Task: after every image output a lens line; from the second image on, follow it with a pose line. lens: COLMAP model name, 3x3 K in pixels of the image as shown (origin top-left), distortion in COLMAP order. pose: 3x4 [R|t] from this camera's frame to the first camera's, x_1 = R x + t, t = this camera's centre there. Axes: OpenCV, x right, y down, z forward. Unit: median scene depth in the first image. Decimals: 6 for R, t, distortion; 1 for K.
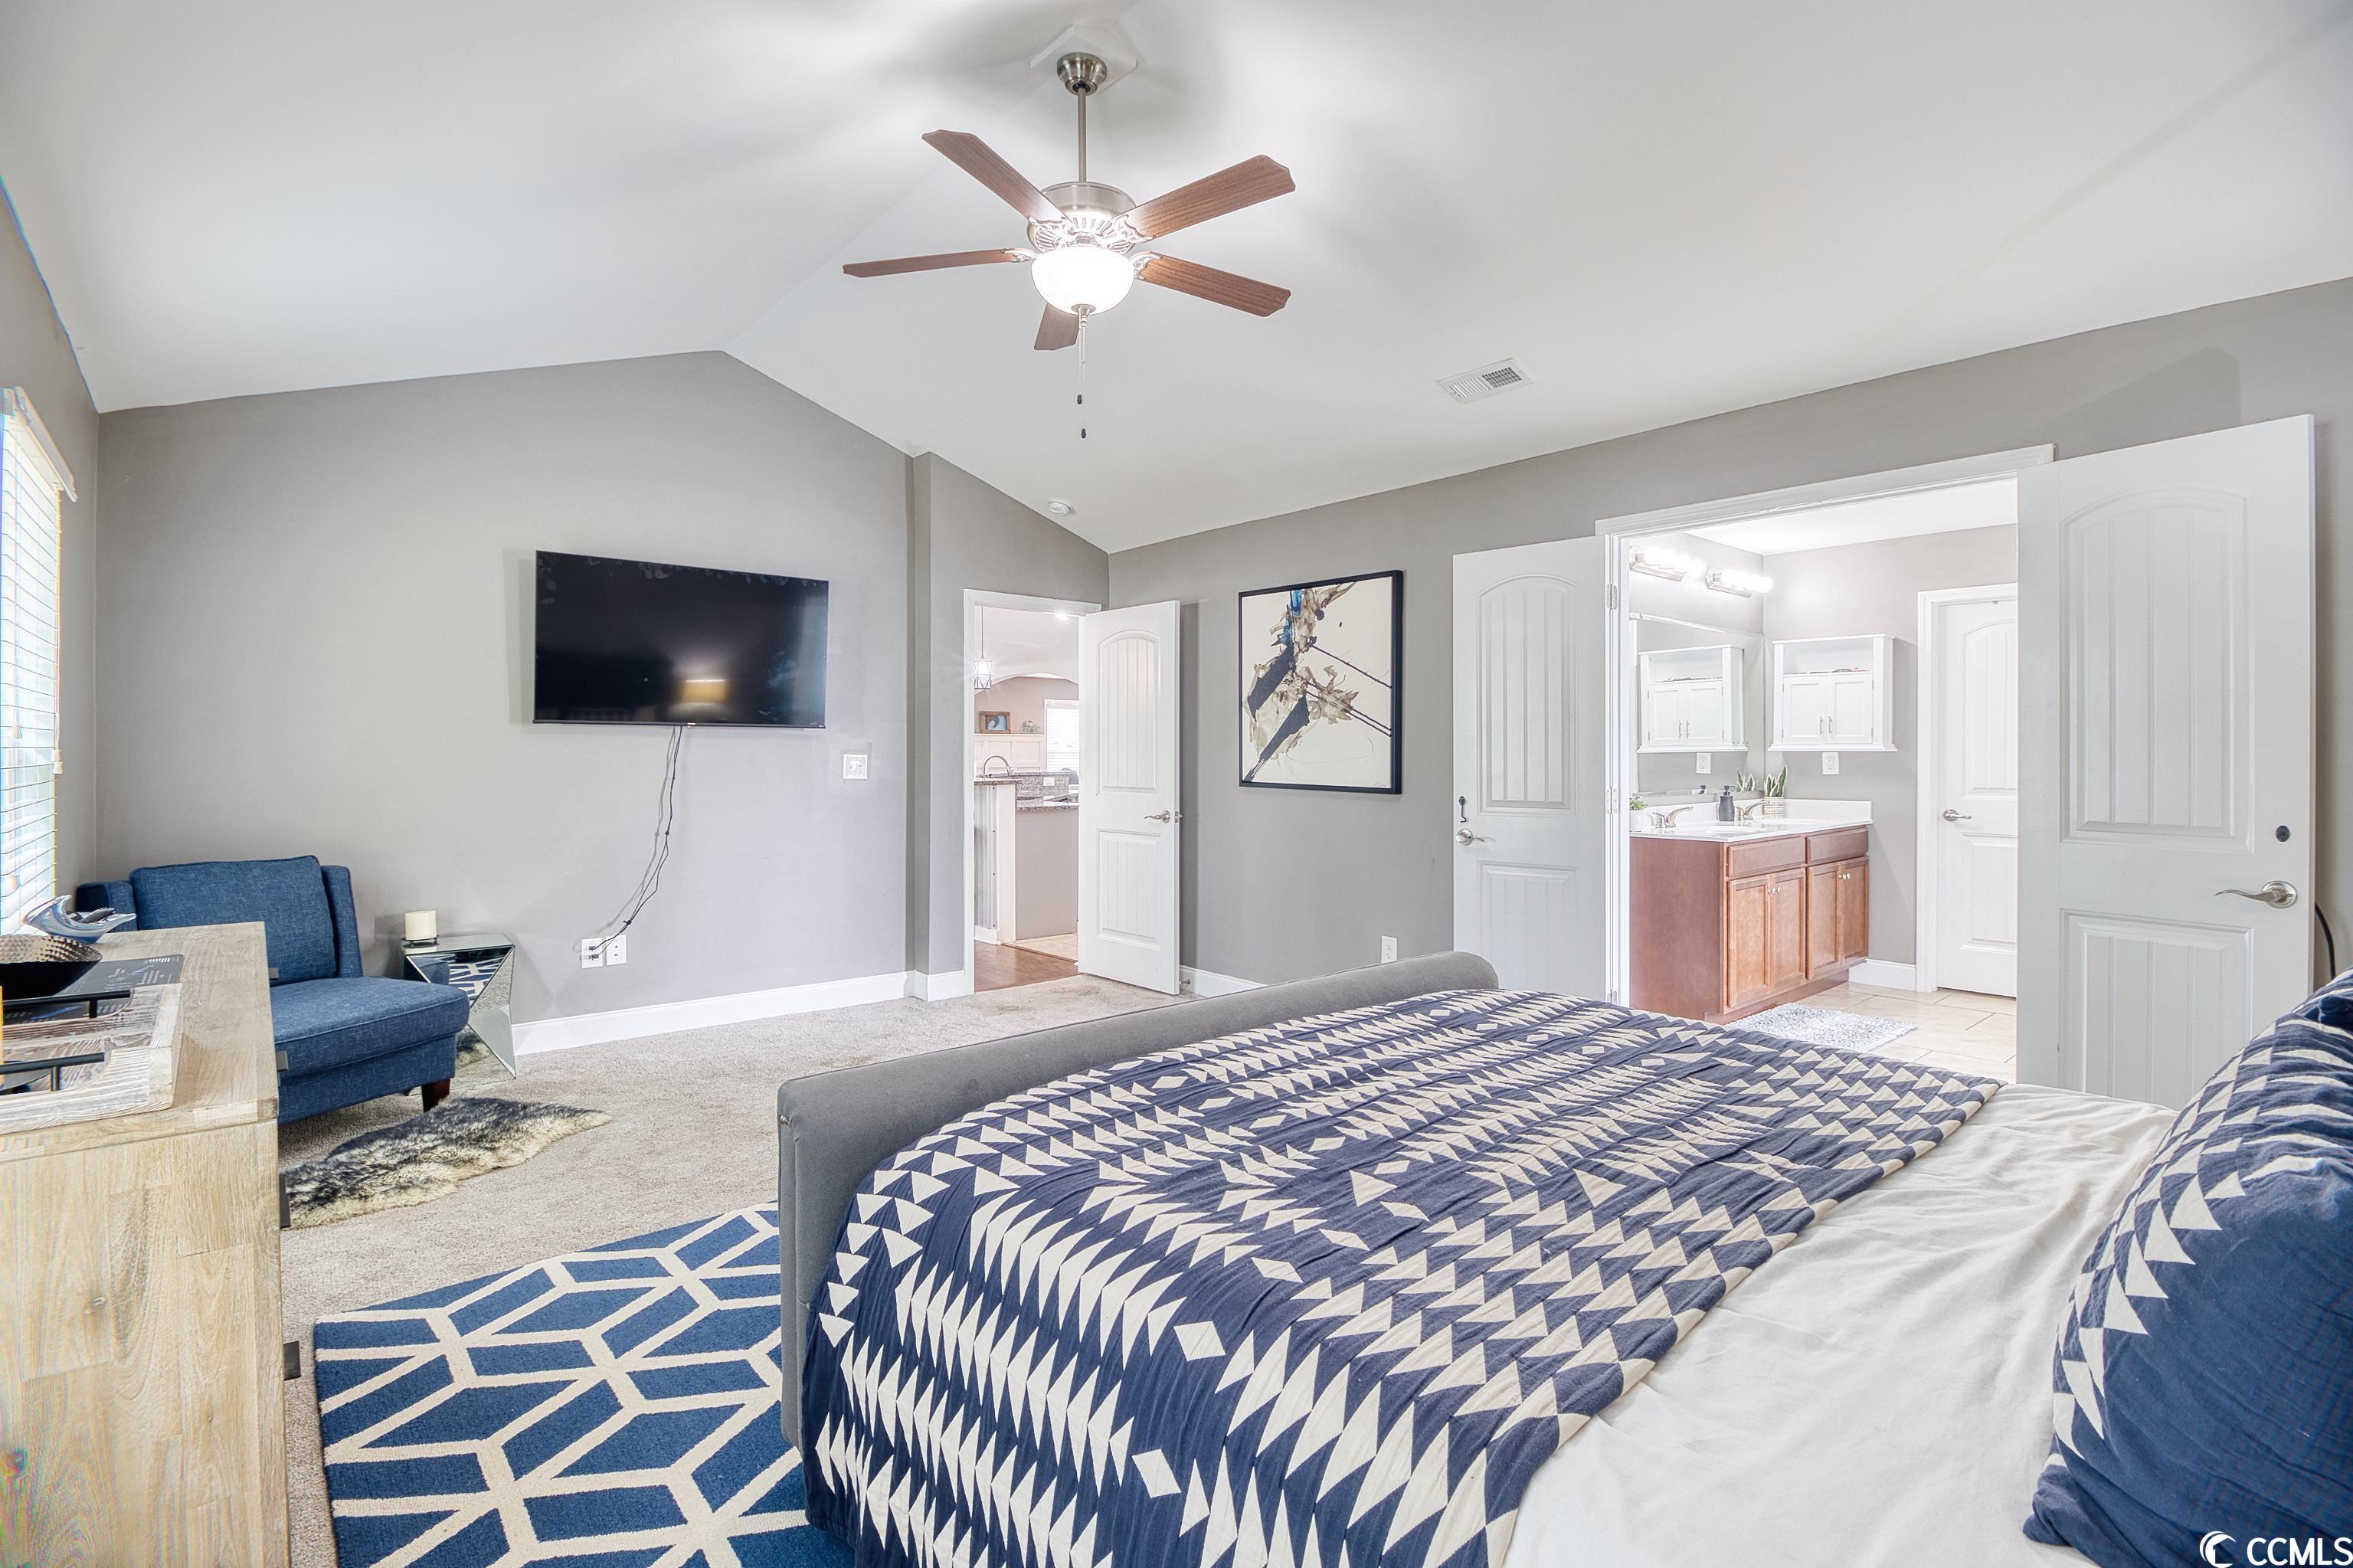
lens RADIAL K [[1093.5, 0, 1169.2], [0, 1093.5, 753.9], [0, 0, 1]] dist [0.000576, -0.013034]
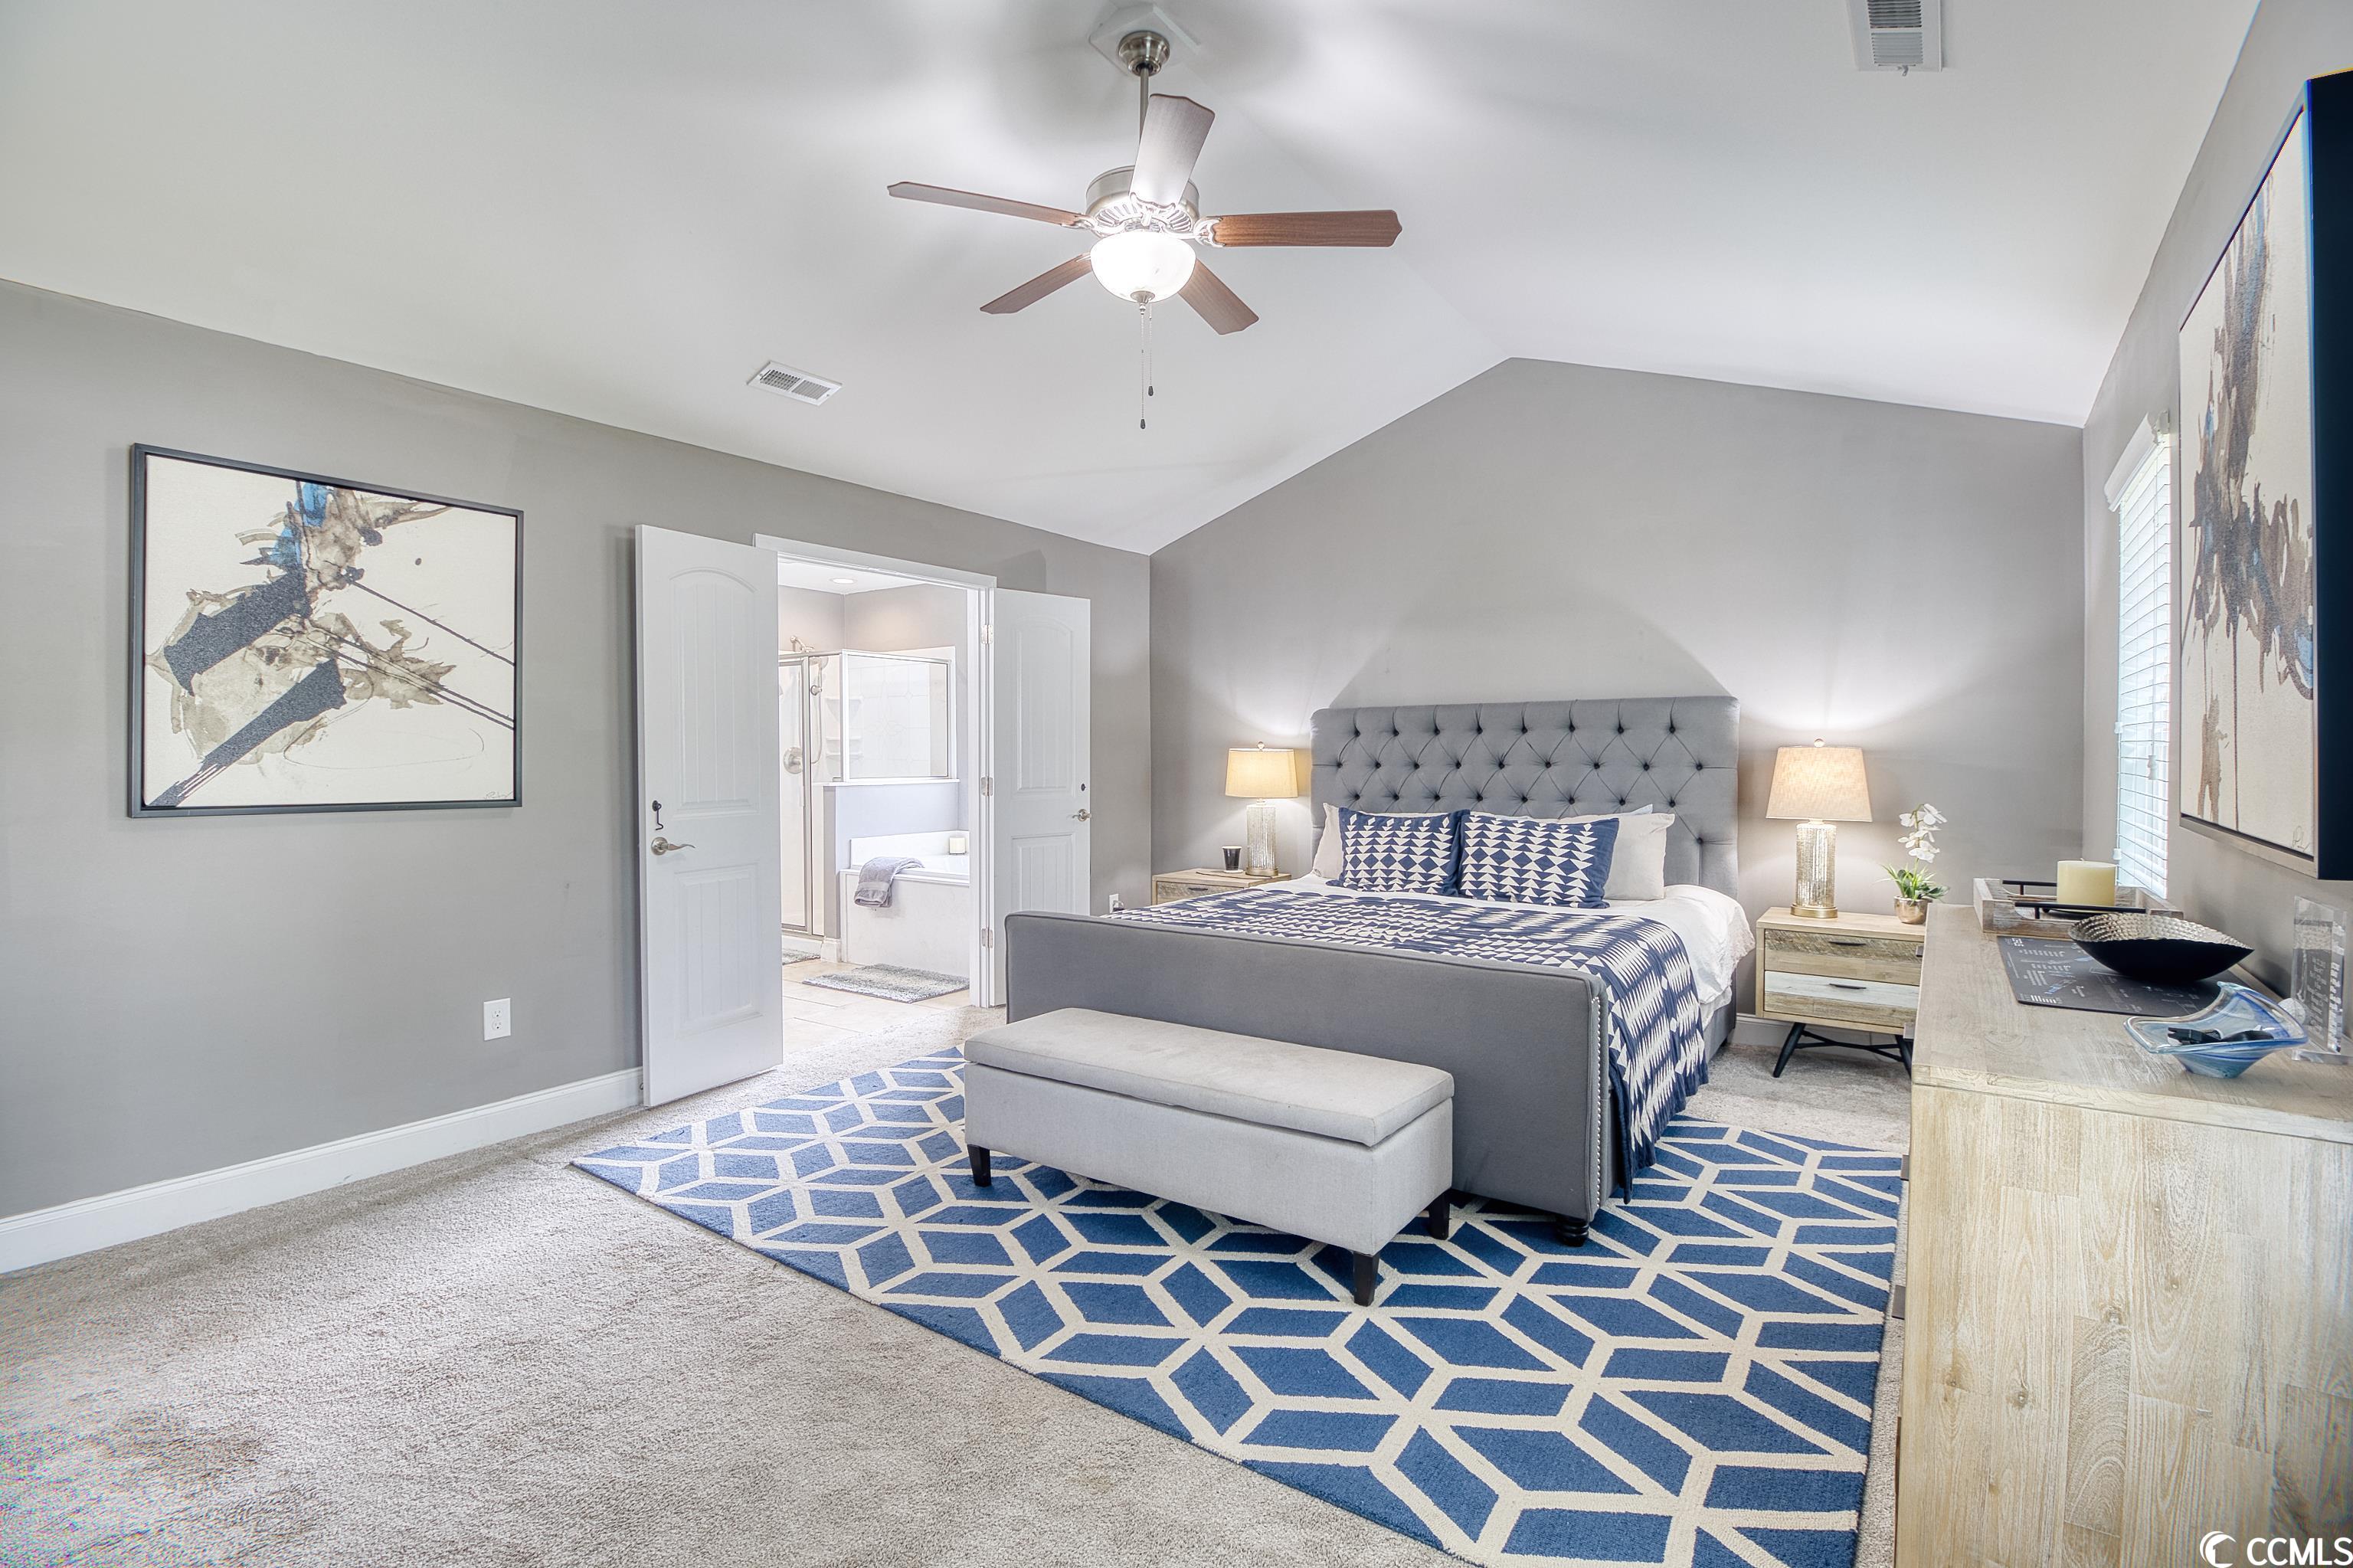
lens RADIAL K [[1103.5, 0, 1165.1], [0, 1103.5, 765.2], [0, 0, 1]] dist [0.001367, -0.012682]
pose [[-0.247348, -0.011435, 0.968859, -0.611902], [0.004507, 0.999906, 0.012952, 0.000397], [-0.968916, 0.007571, -0.247273, 0.718867]]
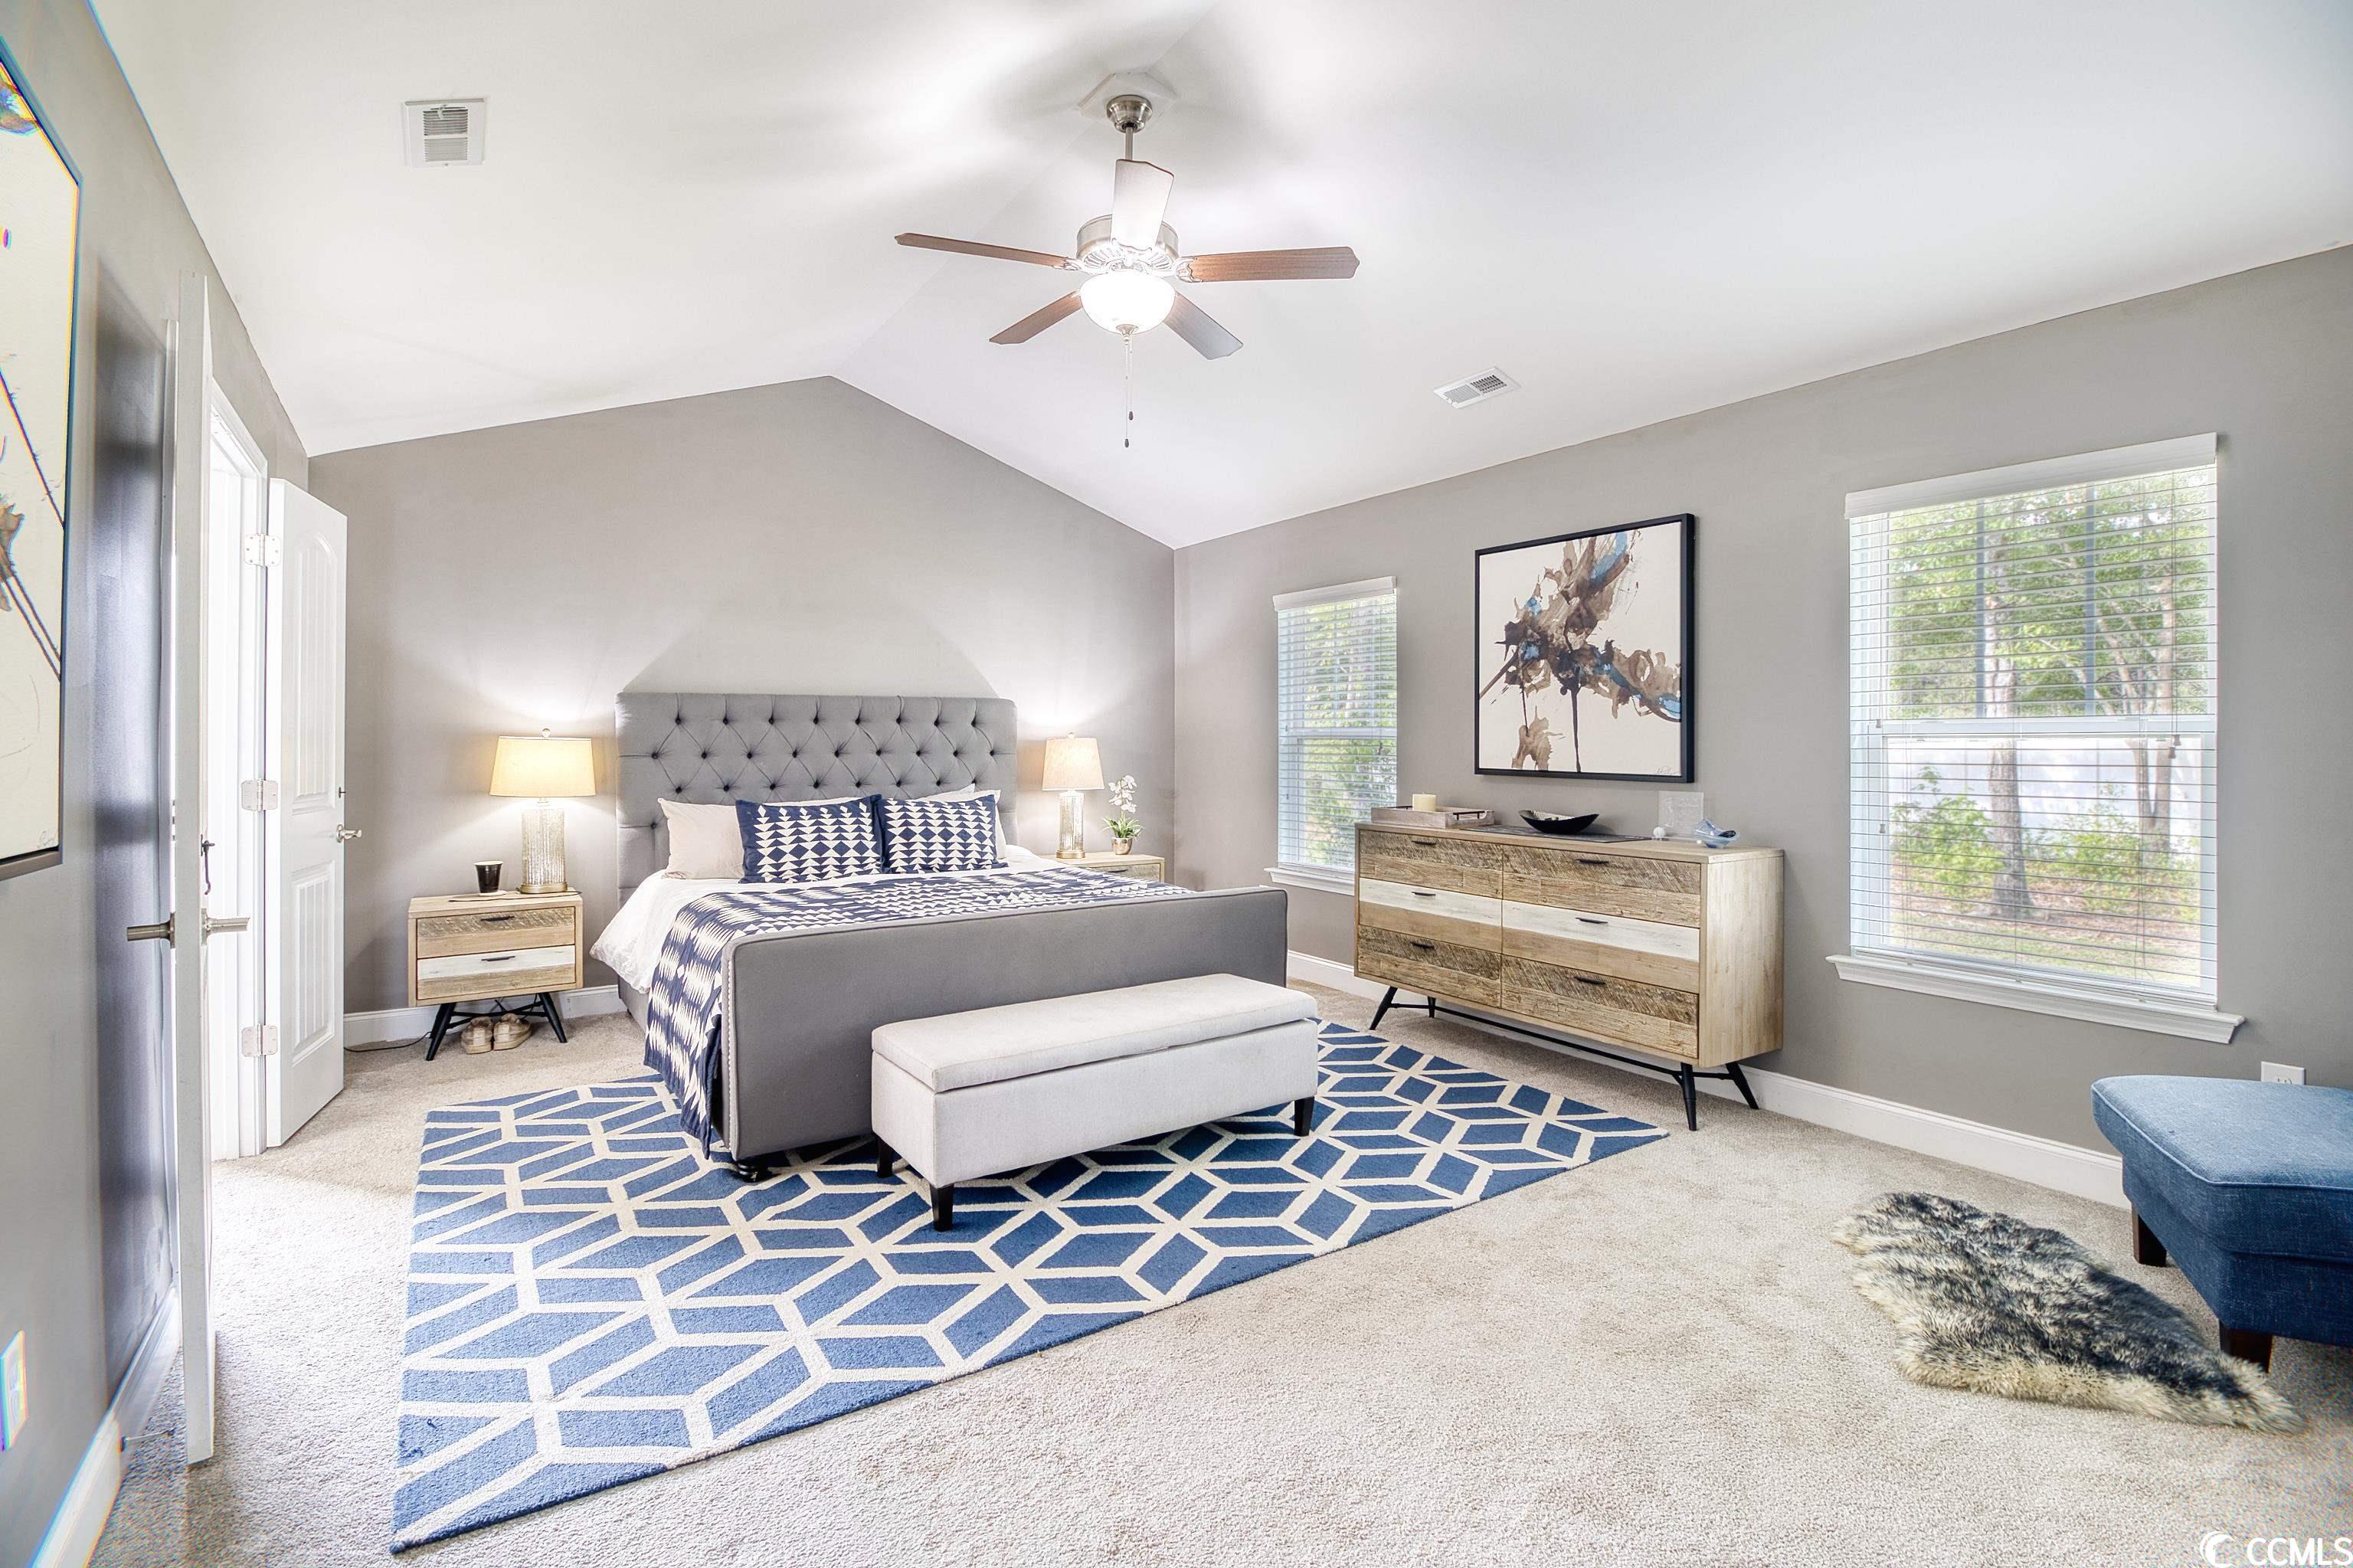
lens RADIAL K [[1090.3, 0, 1162.1], [0, 1090.3, 742.1], [0, 0, 1]] dist [-0.001913, -0.012739]
pose [[-0.992309, 0.000451, 0.123785, -0.073445], [0.000905, 0.999993, 0.003606, -0.000407], [-0.123782, 0.003691, -0.992303, 1.284802]]
